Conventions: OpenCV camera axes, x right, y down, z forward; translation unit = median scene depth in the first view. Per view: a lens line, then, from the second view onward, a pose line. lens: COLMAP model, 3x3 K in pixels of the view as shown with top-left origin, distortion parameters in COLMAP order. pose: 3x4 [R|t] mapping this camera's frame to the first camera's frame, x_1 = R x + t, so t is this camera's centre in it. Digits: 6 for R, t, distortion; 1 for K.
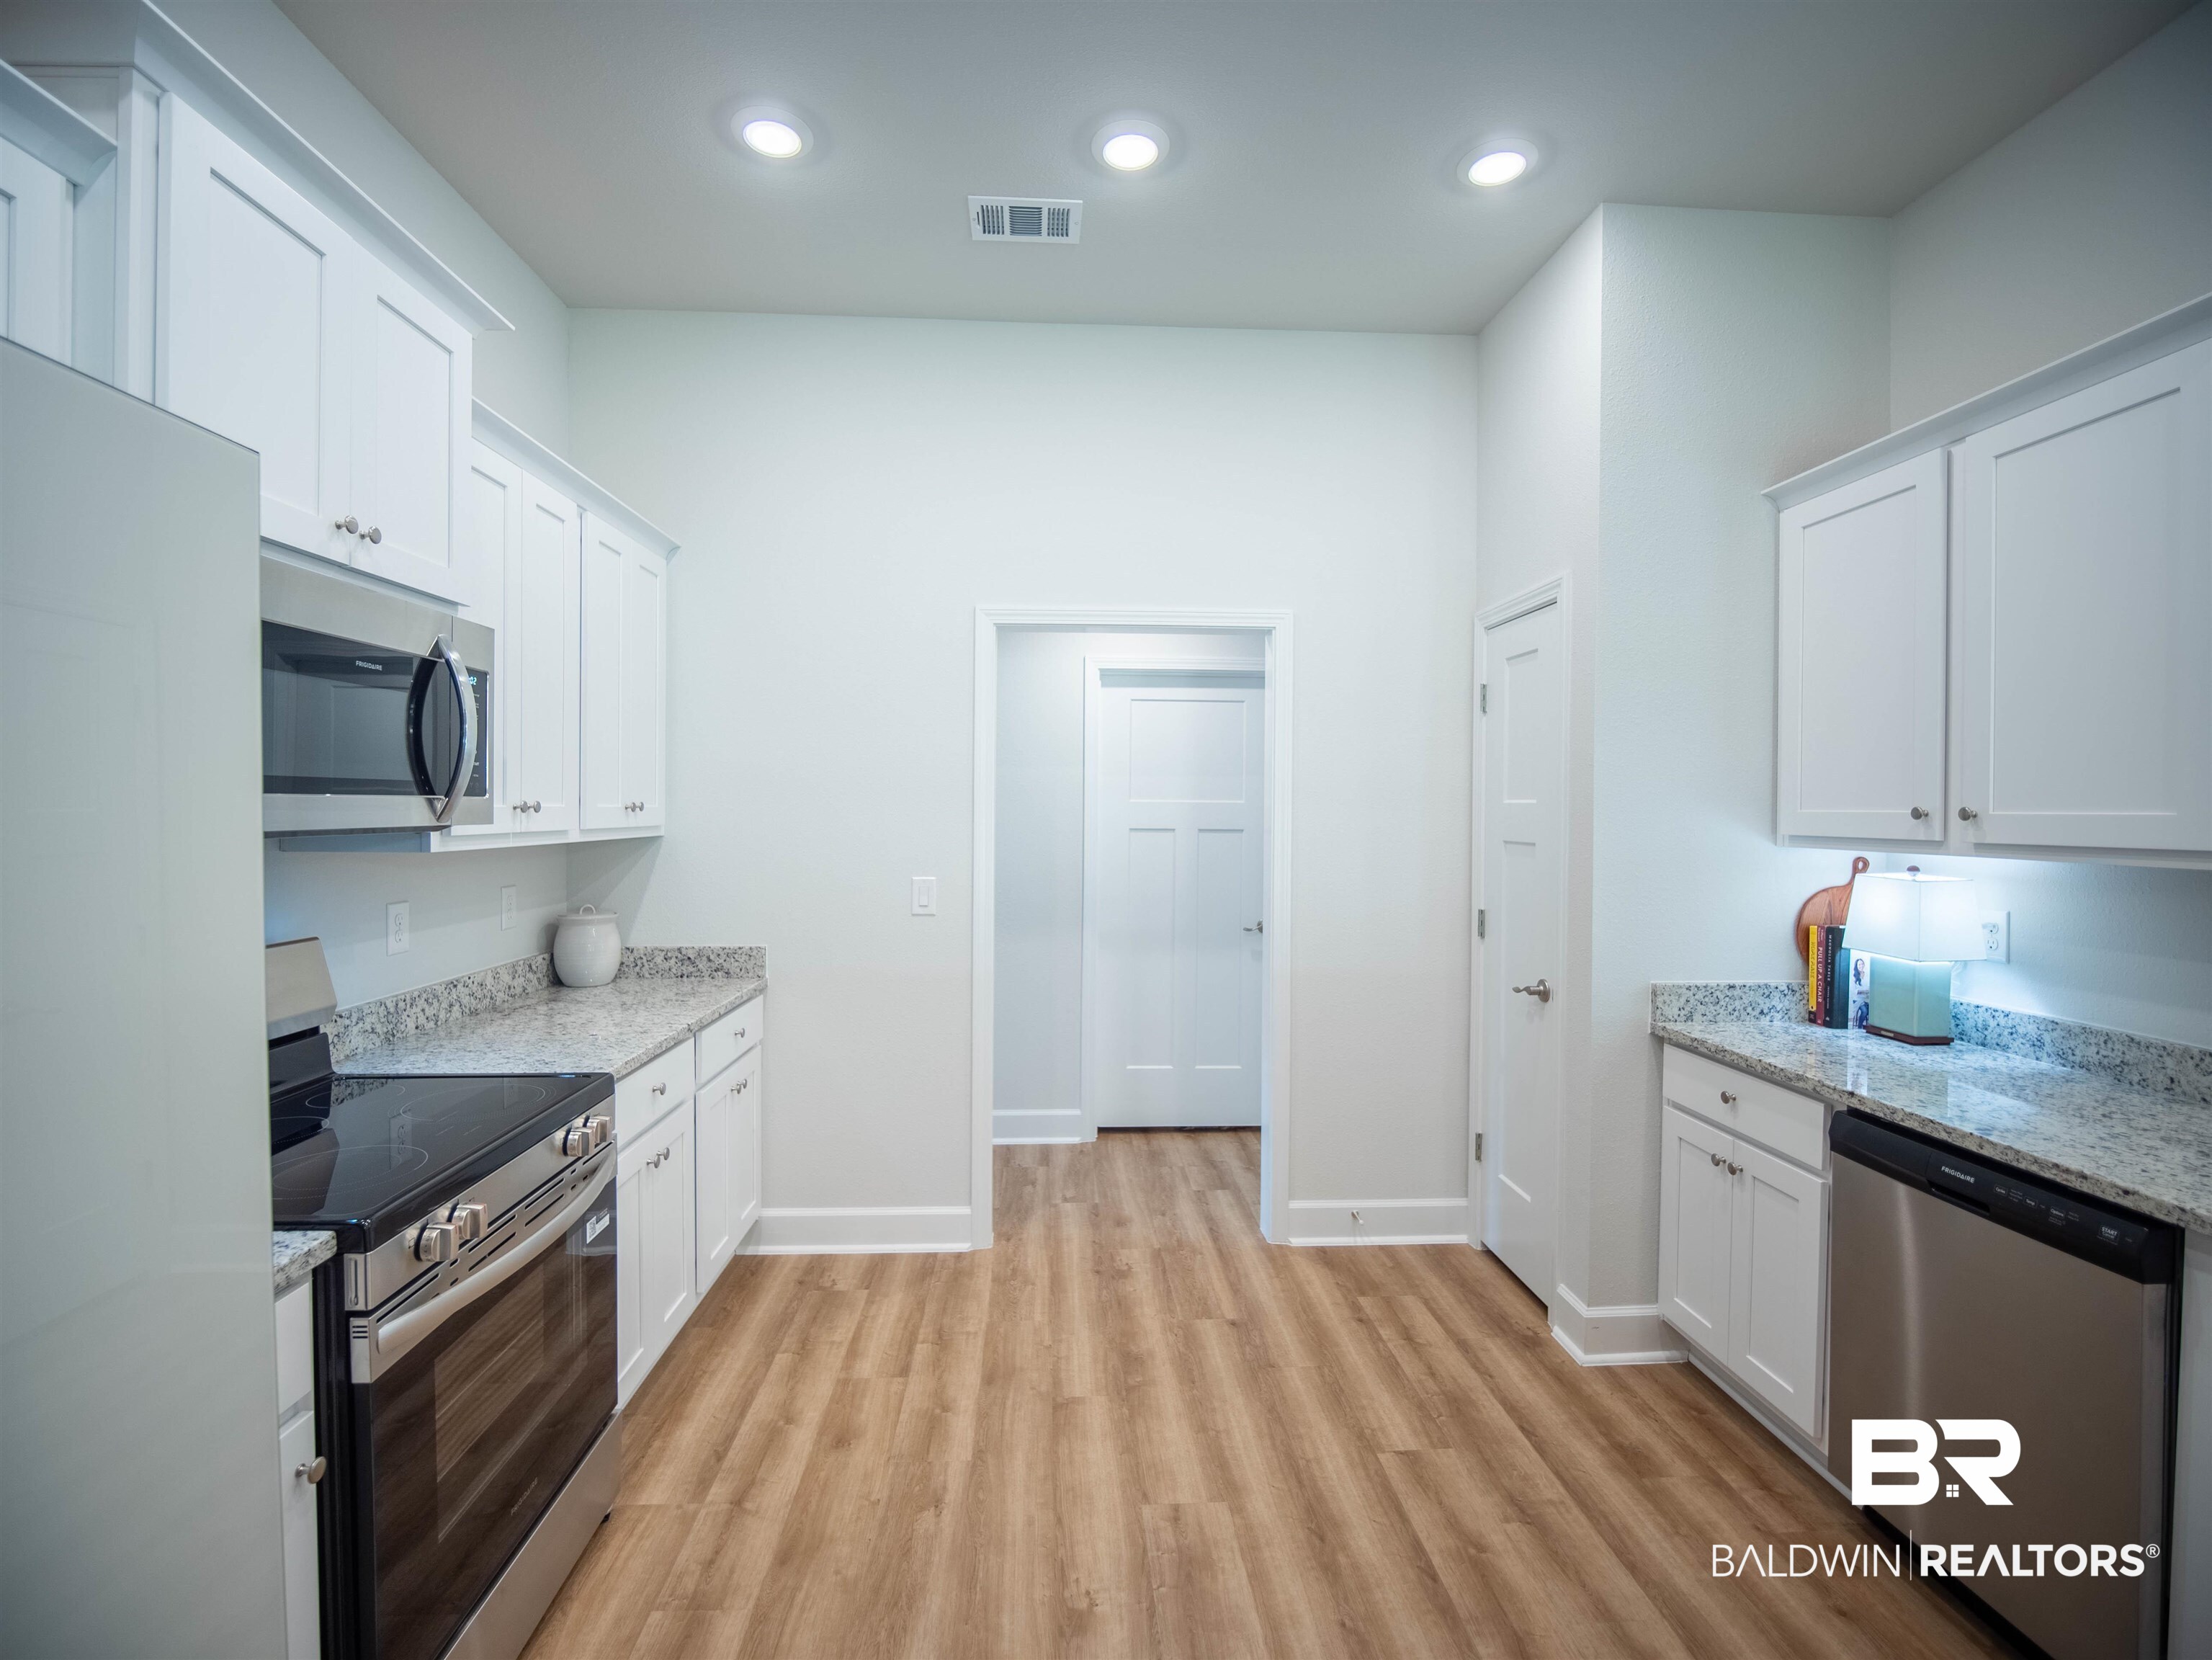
lens RADIAL K [[1029.9, 0, 1084.6], [0, 1029.9, 815.8], [0, 0, 1]] dist [-0.013972, -0.000748]
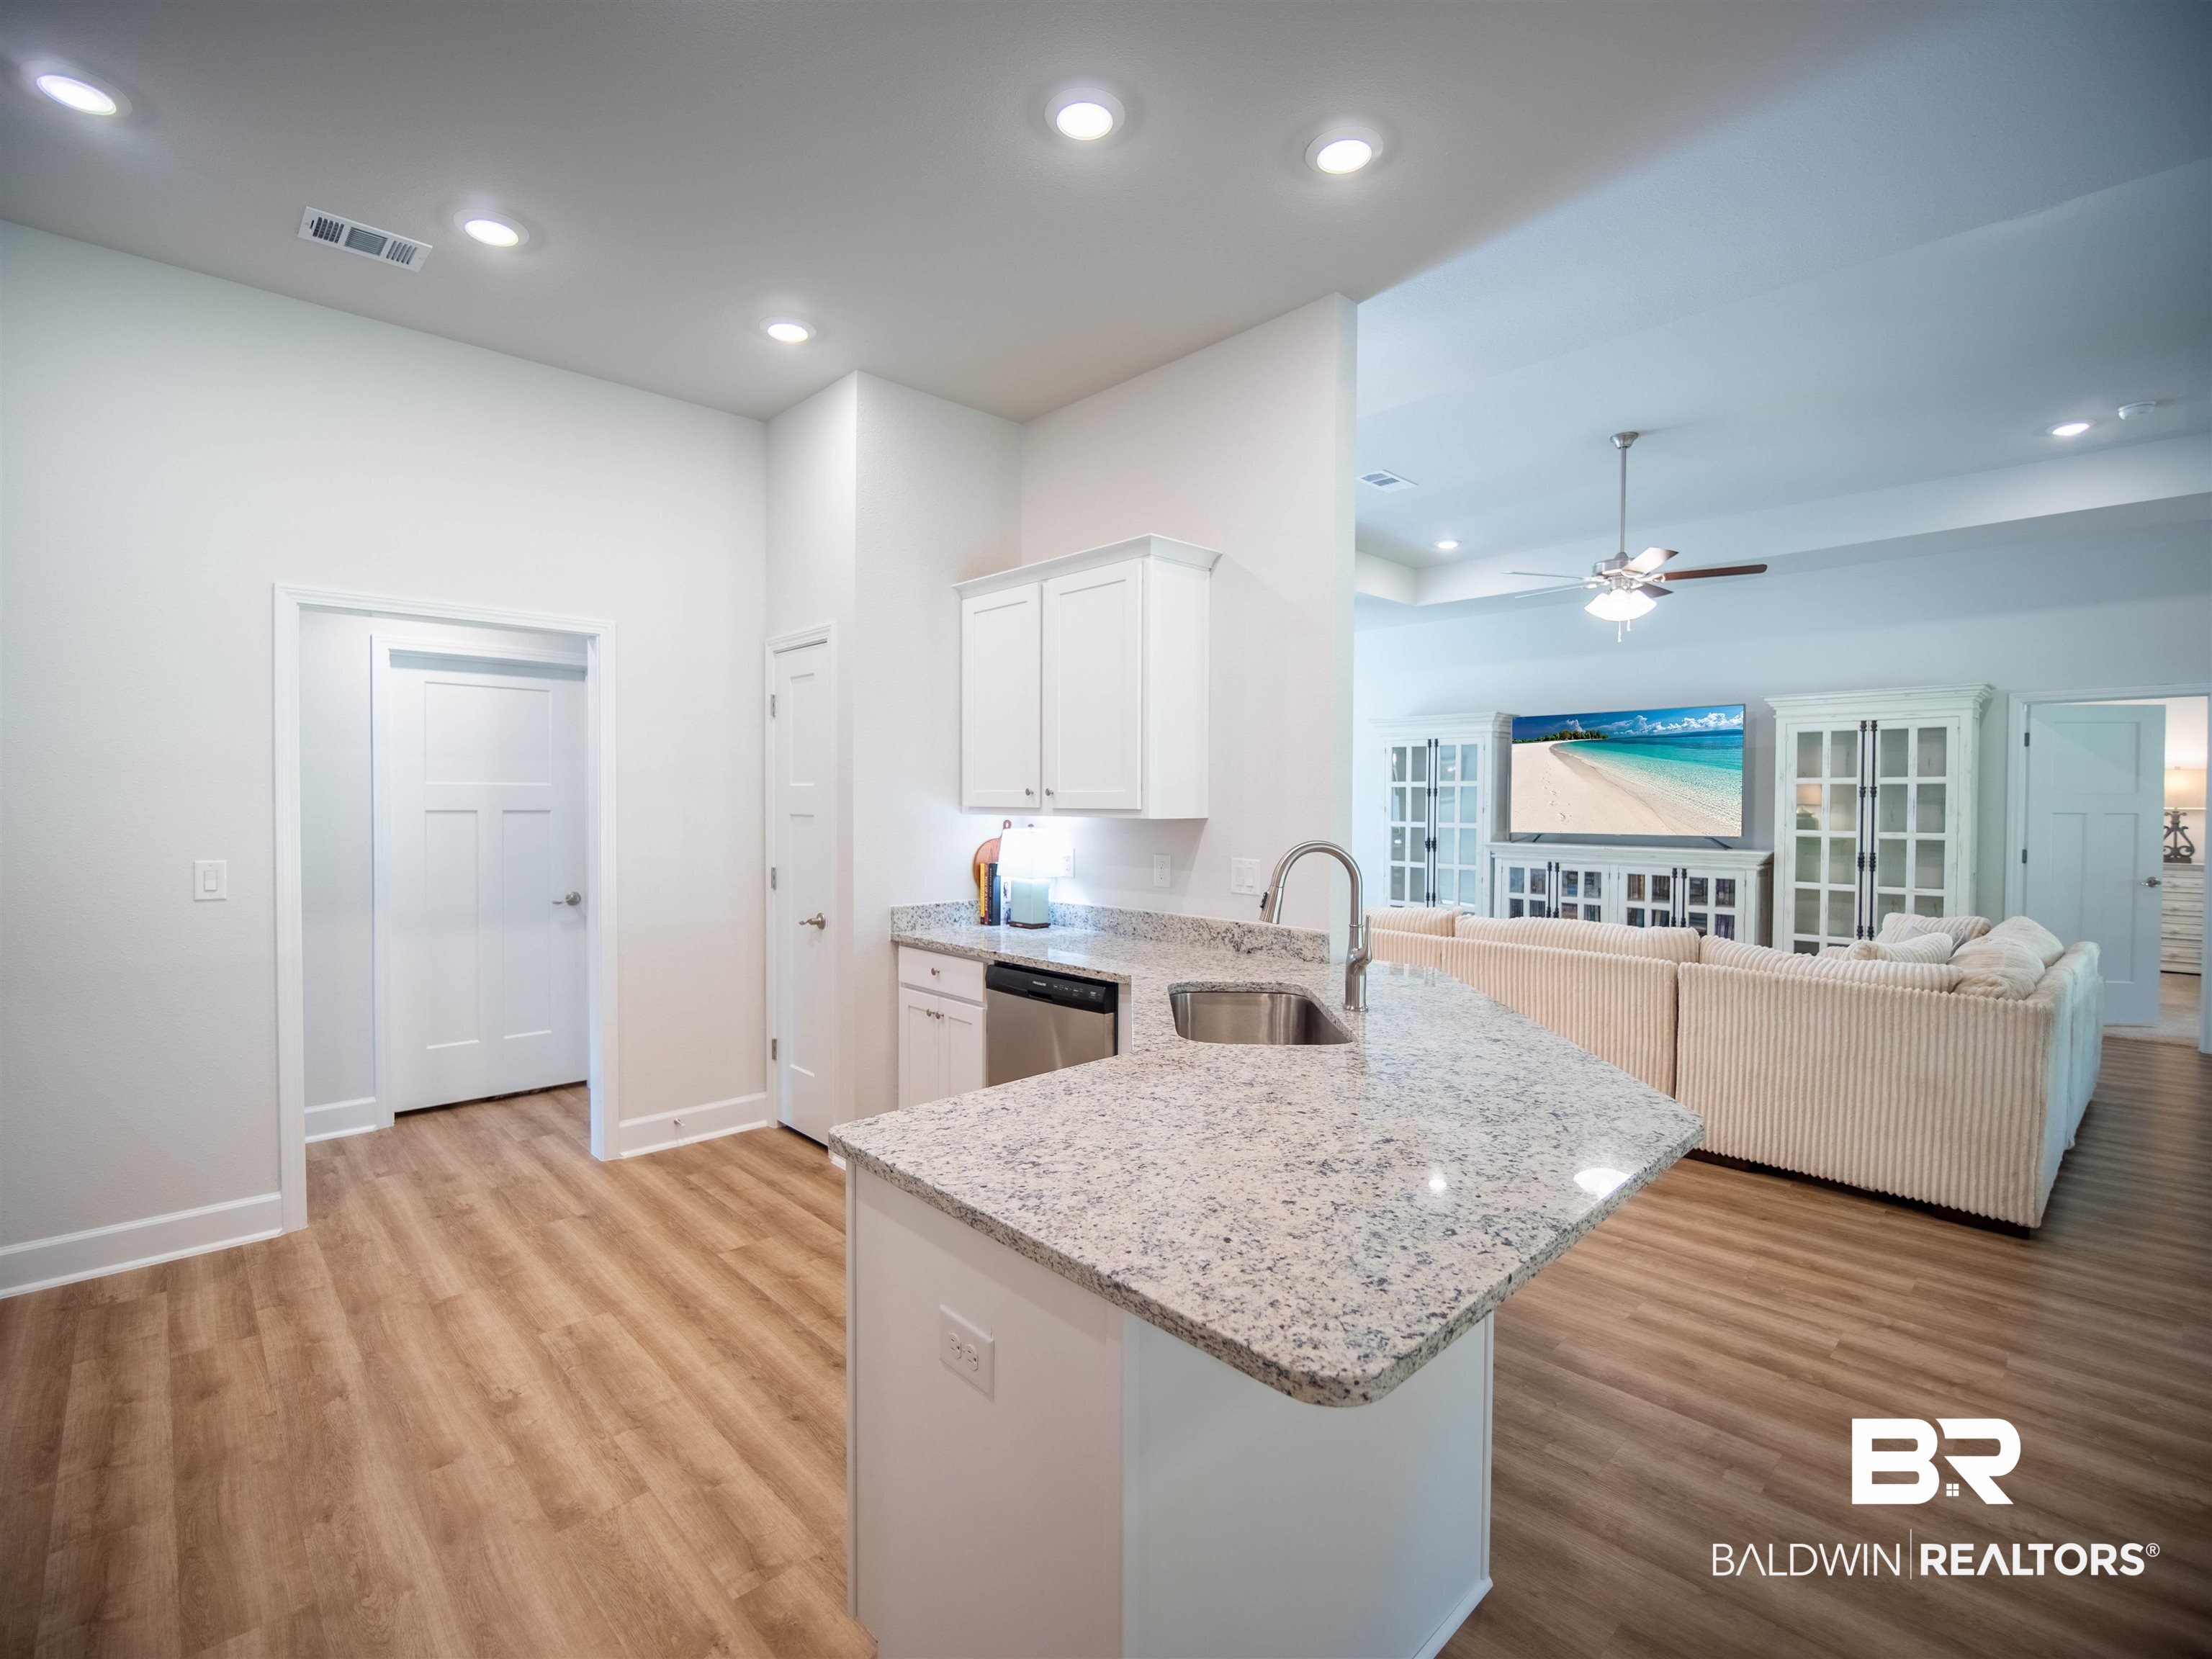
lens RADIAL K [[1006.9, 0, 1119.9], [0, 1006.9, 824.9], [0, 0, 1]] dist [-0.029406, 0.000751]
pose [[0.747253, -0.019952, 0.664240, -0.159623], [0.005131, 0.999693, 0.024257, 0.010302], [-0.664520, -0.014718, 0.747126, -0.299499]]
